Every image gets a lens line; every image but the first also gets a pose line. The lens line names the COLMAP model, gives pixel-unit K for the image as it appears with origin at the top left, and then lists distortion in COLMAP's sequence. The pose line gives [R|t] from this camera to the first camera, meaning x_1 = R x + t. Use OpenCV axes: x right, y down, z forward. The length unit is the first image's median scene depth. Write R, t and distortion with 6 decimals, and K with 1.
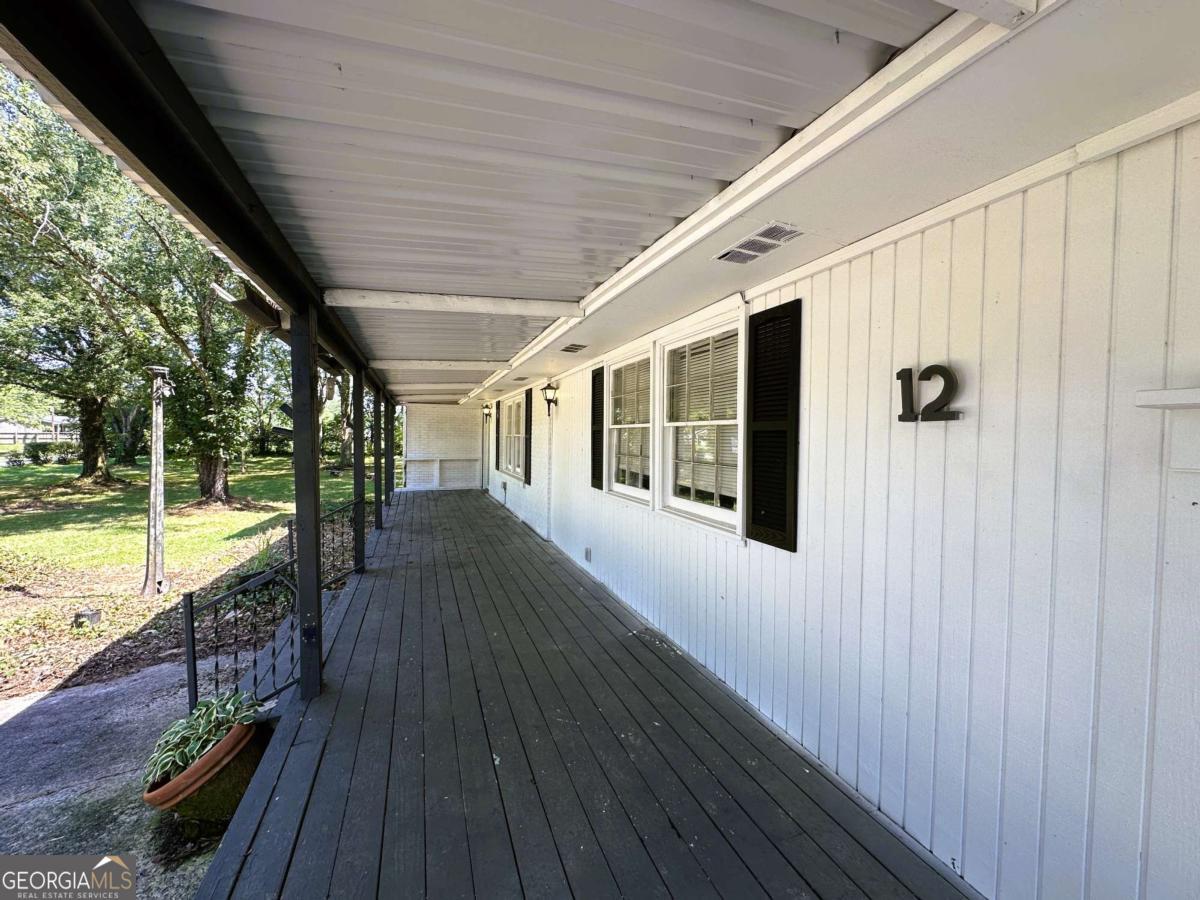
lens RADIAL K [[486.6, 0, 600.0], [0, 486.6, 450.0], [0, 0, 1]] dist [0.000089, 0.000138]
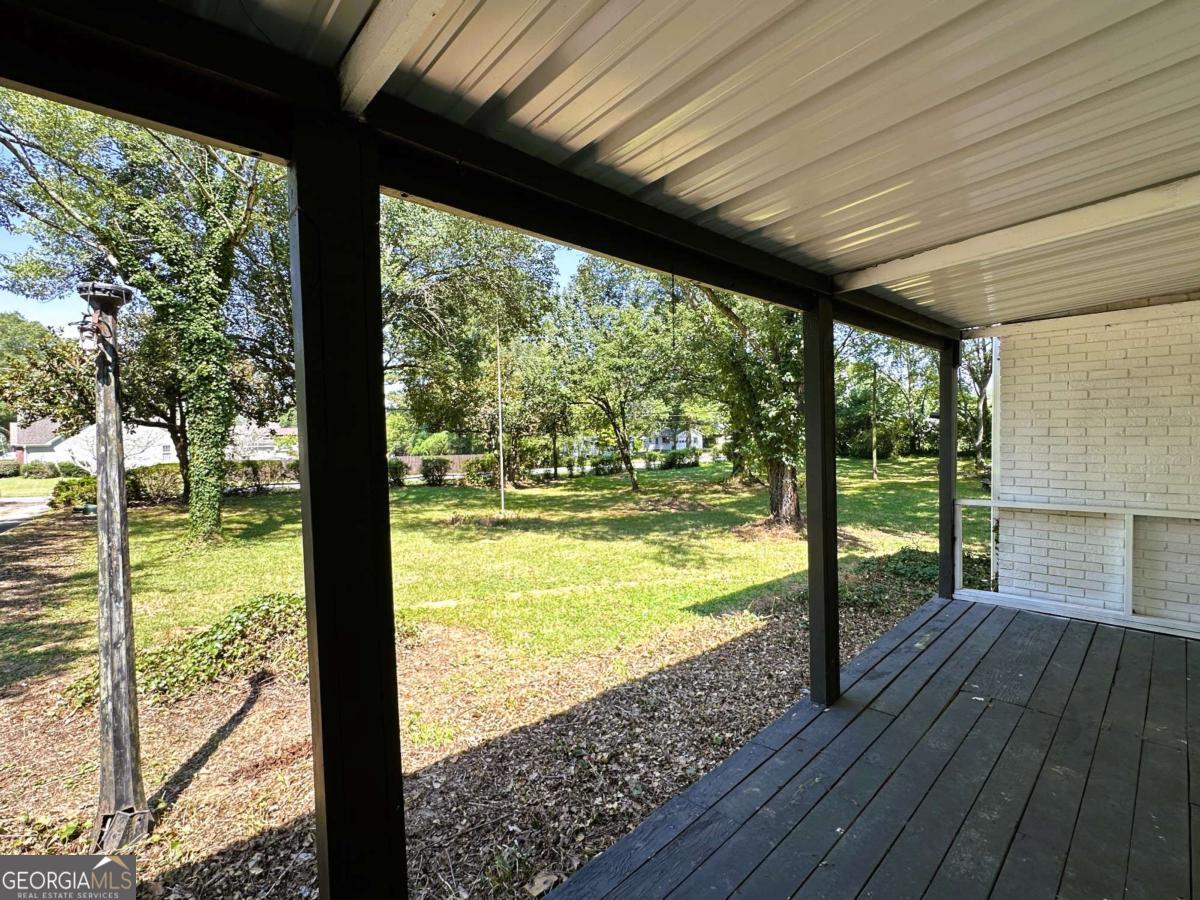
lens RADIAL K [[551.2, 0, 600.0], [0, 551.2, 450.0], [0, 0, 1]] dist [0.000090, -0.000021]
pose [[0.385157, 0.006174, -0.922831, -0.111815], [0.001568, 0.999972, 0.007344, -0.014120], [0.922850, -0.004275, 0.385136, 0.424855]]
